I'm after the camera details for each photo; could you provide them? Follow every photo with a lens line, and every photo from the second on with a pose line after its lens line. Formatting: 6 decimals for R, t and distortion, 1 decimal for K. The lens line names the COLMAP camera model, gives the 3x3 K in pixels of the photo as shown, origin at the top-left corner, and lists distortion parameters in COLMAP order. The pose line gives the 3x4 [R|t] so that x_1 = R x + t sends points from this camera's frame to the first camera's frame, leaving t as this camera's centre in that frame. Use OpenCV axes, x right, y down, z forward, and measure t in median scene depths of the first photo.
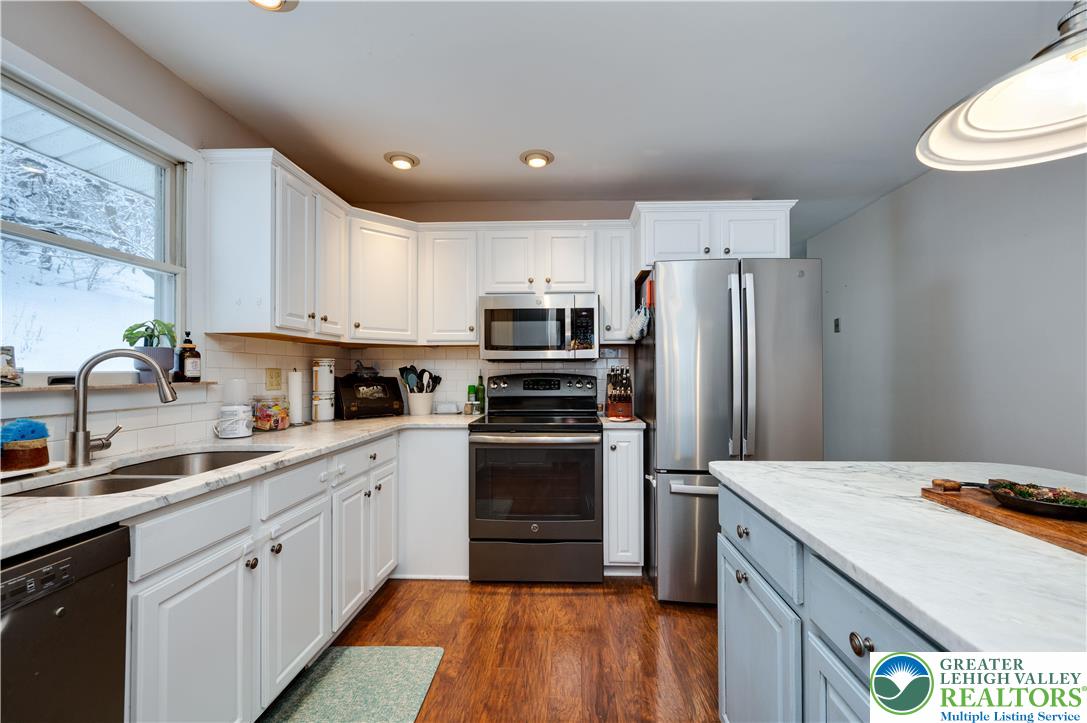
lens RADIAL K [[437.5, 0, 563.5], [0, 437.5, 366.5], [0, 0, 1]] dist [-0.001112, -0.000316]
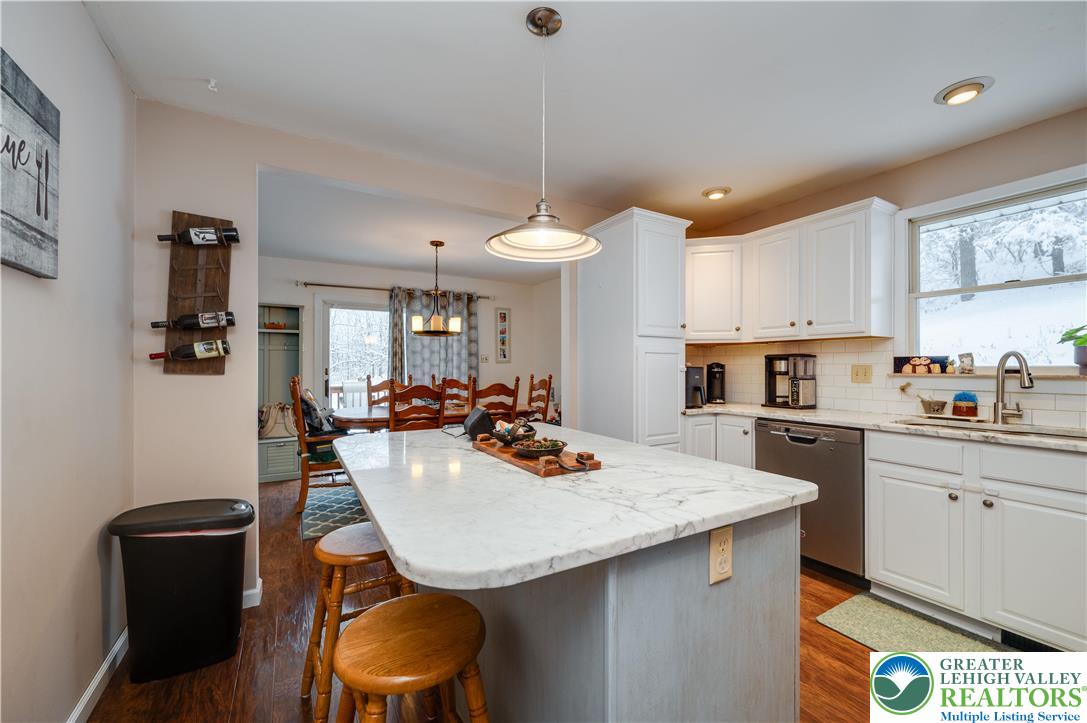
lens RADIAL K [[433.4, 0, 548.8], [0, 433.4, 366.5], [0, 0, 1]] dist [-0.001766, 0.000078]
pose [[-0.844732, -0.000044, -0.535189, 0.846105], [0.006503, 0.999925, -0.010347, 0.013827], [0.535150, -0.012221, -0.844669, 1.047200]]
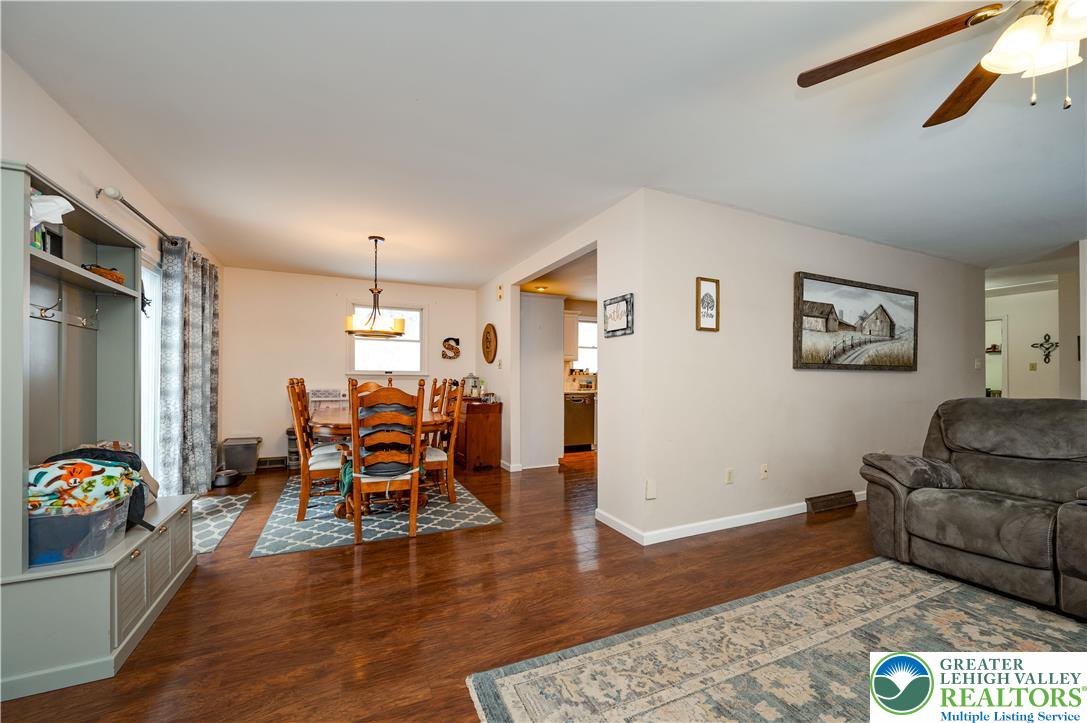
lens RADIAL K [[441.9, 0, 591.7], [0, 441.9, 374.7], [0, 0, 1]] dist [-0.004000, -0.000281]
pose [[0.539748, 0.000700, -0.841827, 2.484521], [0.005158, 0.999978, 0.004139, 0.011041], [0.841811, -0.006576, 0.539732, -1.431485]]
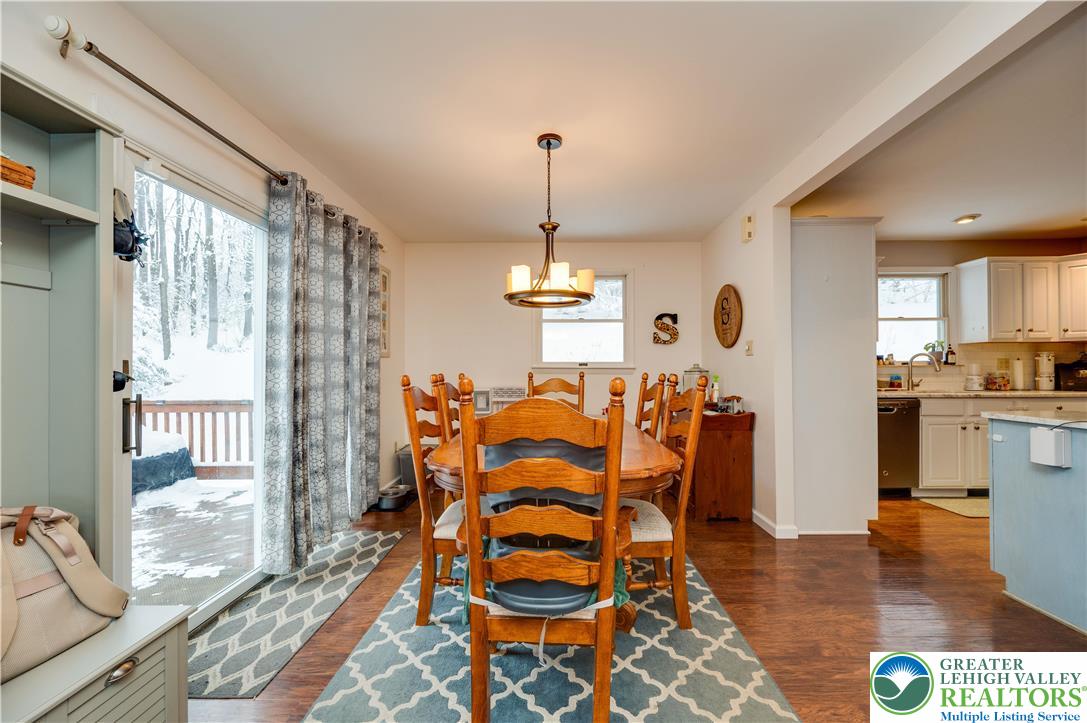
lens RADIAL K [[427.6, 0, 549.4], [0, 427.6, 366.3], [0, 0, 1]] dist [0.000943, 0.000355]
pose [[0.017659, -0.003288, -0.999839, 1.388455], [0.015799, 0.999871, -0.003009, 0.014758], [0.999719, -0.015743, 0.017708, -1.188649]]
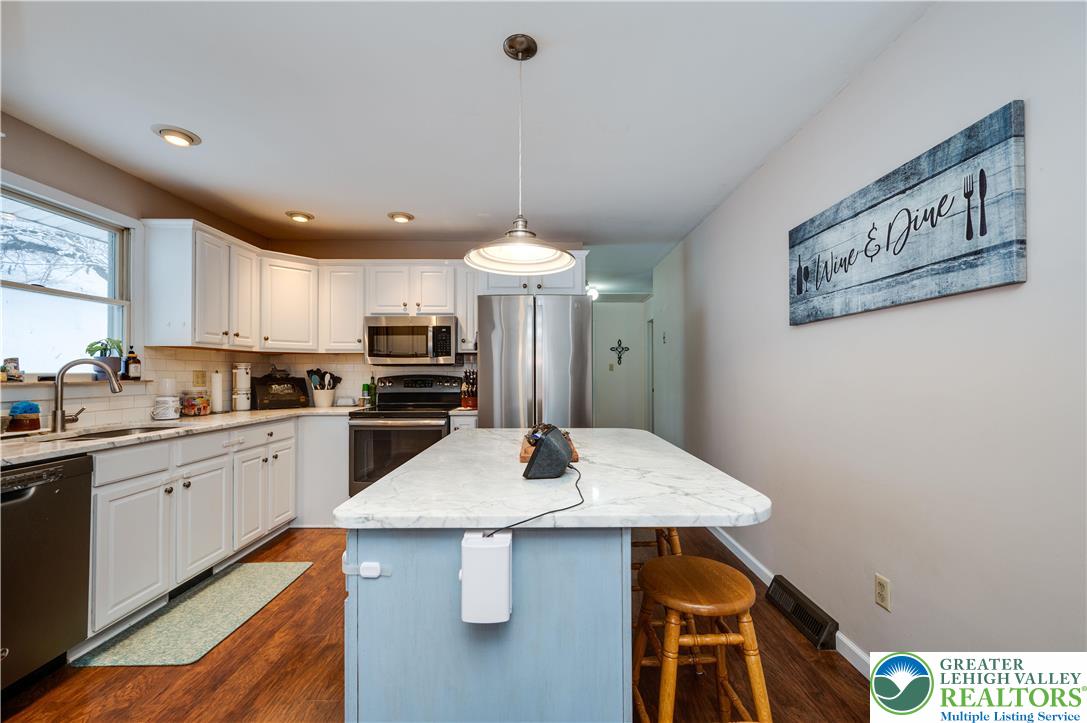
lens RADIAL K [[432.1, 0, 549.7], [0, 432.1, 368.8], [0, 0, 1]] dist [-0.001489, -0.000078]
pose [[0.999064, 0.002279, 0.043200, 0.447939], [-0.002321, 0.999997, 0.000931, -0.006751], [-0.043198, -0.001030, 0.999066, -0.472293]]
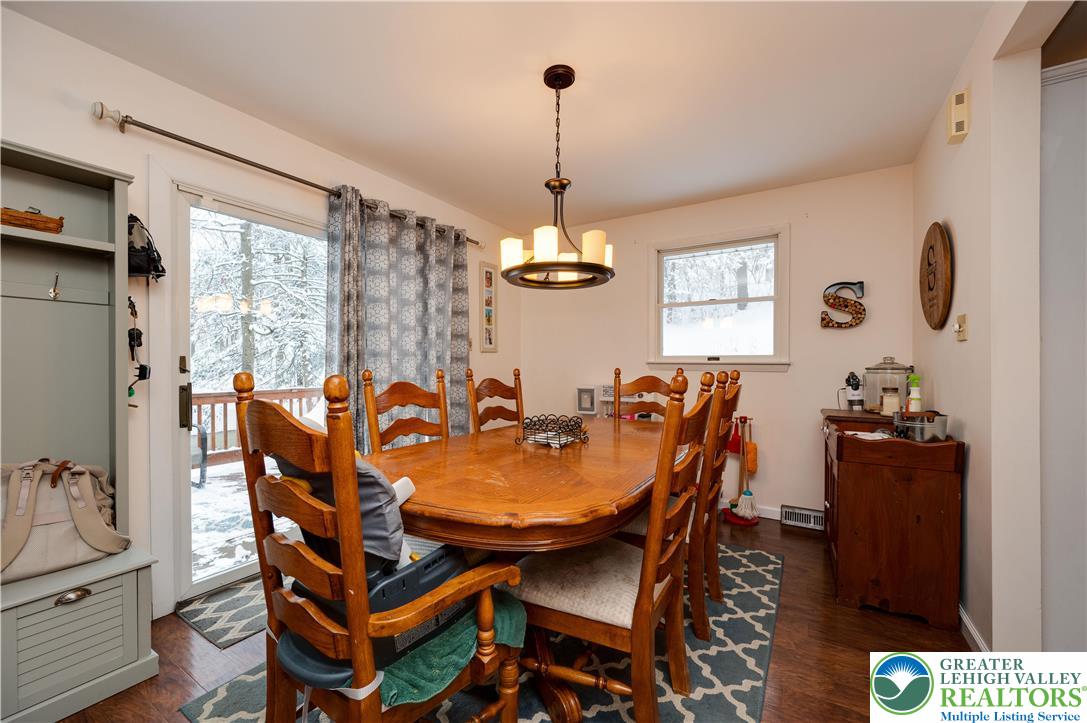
lens RADIAL K [[435.9, 0, 540.2], [0, 435.9, 368.7], [0, 0, 1]] dist [-0.001614, -0.000380]
pose [[-0.511907, 0.010454, -0.858978, 1.044431], [0.012199, 0.999914, 0.004899, 0.024112], [0.858955, -0.007971, -0.511990, -0.691517]]
